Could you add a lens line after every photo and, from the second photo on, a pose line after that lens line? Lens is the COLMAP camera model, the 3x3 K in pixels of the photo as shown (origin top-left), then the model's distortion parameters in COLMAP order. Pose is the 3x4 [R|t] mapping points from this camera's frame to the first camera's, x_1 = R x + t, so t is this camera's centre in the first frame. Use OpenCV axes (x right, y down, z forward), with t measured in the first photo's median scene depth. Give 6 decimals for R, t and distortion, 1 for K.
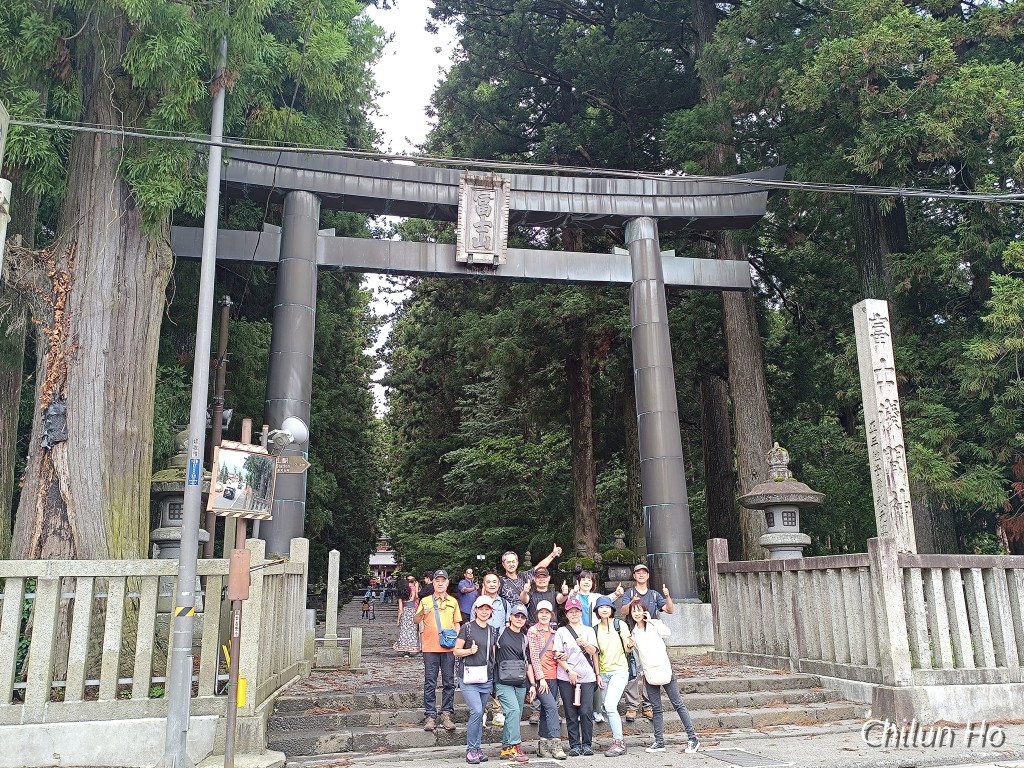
lens RADIAL K [[912.6, 0, 525.6], [0, 912.6, 367.5], [0, 0, 1]] dist [0.068113, -0.094027]
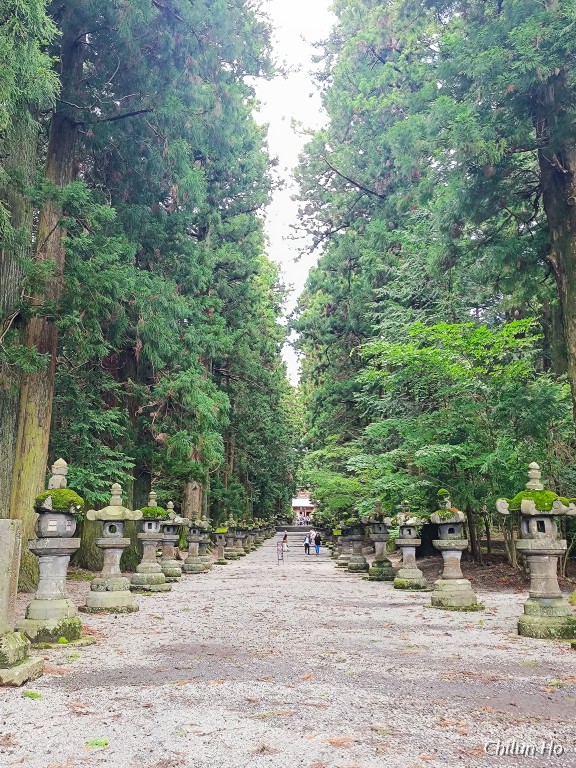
lens RADIAL K [[684.4, 0, 288.0], [0, 684.4, 384.0], [0, 0, 1]] dist [0.068113, -0.094027]
pose [[0.984793, -0.026239, -0.171738, -0.098183], [0.032074, 0.998996, 0.031288, 0.208958], [0.170744, -0.036321, 0.984646, 0.891868]]
